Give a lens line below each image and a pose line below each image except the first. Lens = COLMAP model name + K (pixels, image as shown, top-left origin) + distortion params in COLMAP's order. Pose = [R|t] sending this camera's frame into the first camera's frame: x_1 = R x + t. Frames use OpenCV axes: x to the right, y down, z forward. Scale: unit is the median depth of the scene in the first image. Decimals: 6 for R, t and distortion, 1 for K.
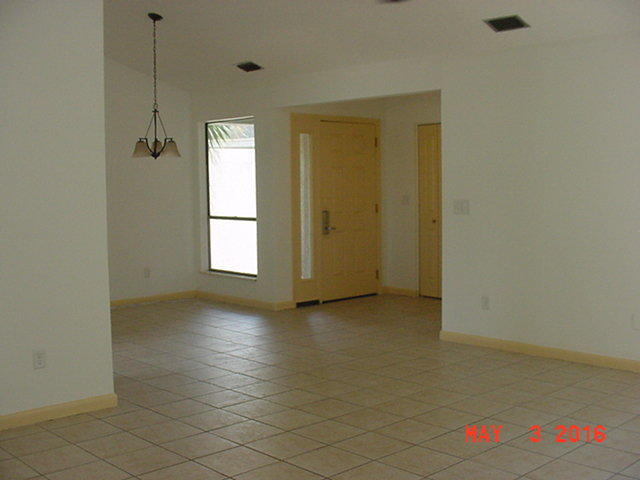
lens RADIAL K [[786.9, 0, 320.0], [0, 786.9, 240.0], [0, 0, 1]] dist [-0.197374, 0.193554]
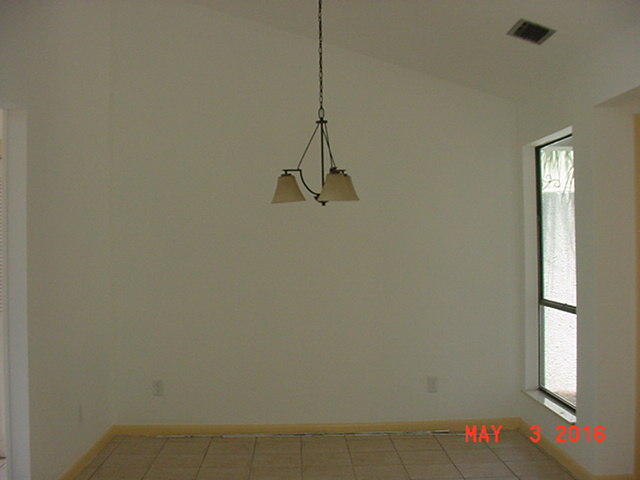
lens RADIAL K [[786.9, 0, 320.0], [0, 786.9, 240.0], [0, 0, 1]] dist [-0.197374, 0.193554]
pose [[0.737923, -0.006508, -0.674854, 0.156754], [-0.044548, 0.997303, -0.058328, -0.038000], [0.673413, 0.073105, 0.735643, 0.494870]]
